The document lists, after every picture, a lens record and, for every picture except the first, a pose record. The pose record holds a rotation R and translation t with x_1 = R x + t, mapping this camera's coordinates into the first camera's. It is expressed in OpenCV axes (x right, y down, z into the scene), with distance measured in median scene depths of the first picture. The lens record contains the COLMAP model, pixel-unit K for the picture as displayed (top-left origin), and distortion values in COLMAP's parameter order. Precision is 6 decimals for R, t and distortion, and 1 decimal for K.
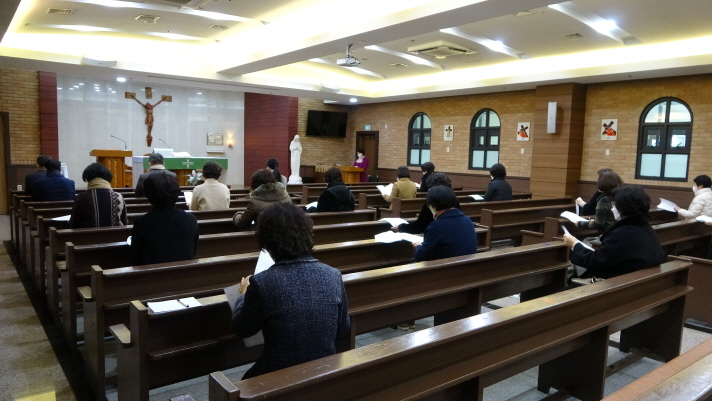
lens RADIAL K [[509.1, 0, 356.0], [0, 509.1, 200.5], [0, 0, 1]] dist [-0.003990, 0.000451]
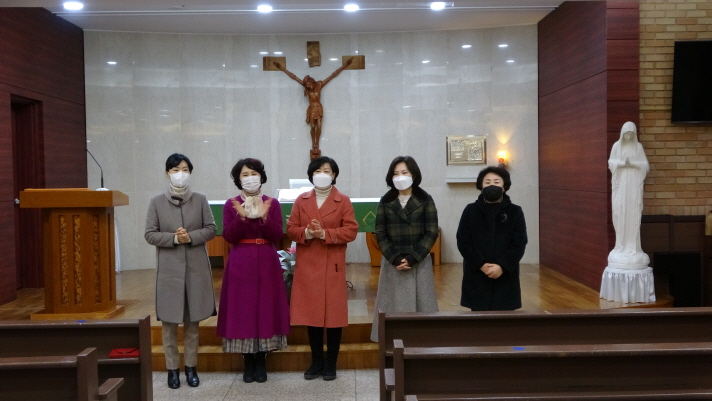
lens RADIAL K [[834.6, 0, 356.0], [0, 834.6, 200.5], [0, 0, 1]] dist [-0.000684, -0.006382]
pose [[0.793564, -0.018729, -0.608199, 0.069088], [-0.021789, 0.998011, -0.059162, -0.047112], [0.608097, 0.060201, 0.791577, 0.508609]]
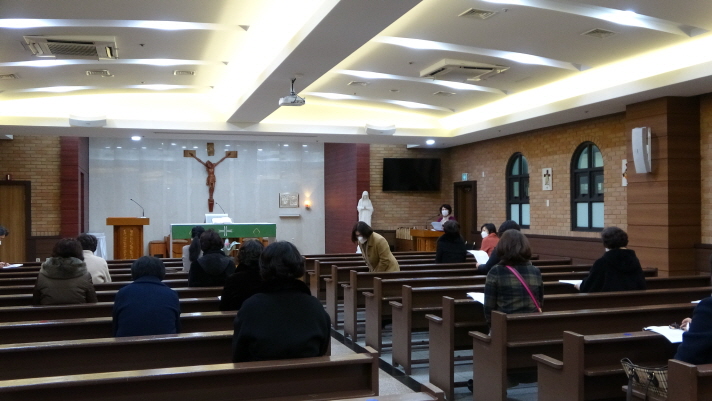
lens RADIAL K [[691.8, 0, 356.0], [0, 691.8, 200.5], [0, 0, 1]] dist [0.006181, 0.000869]
pose [[0.934417, -0.037922, -0.354157, 0.255063], [-0.002202, 0.993682, -0.112210, 0.003857], [0.356175, 0.105631, 0.928430, 0.020678]]
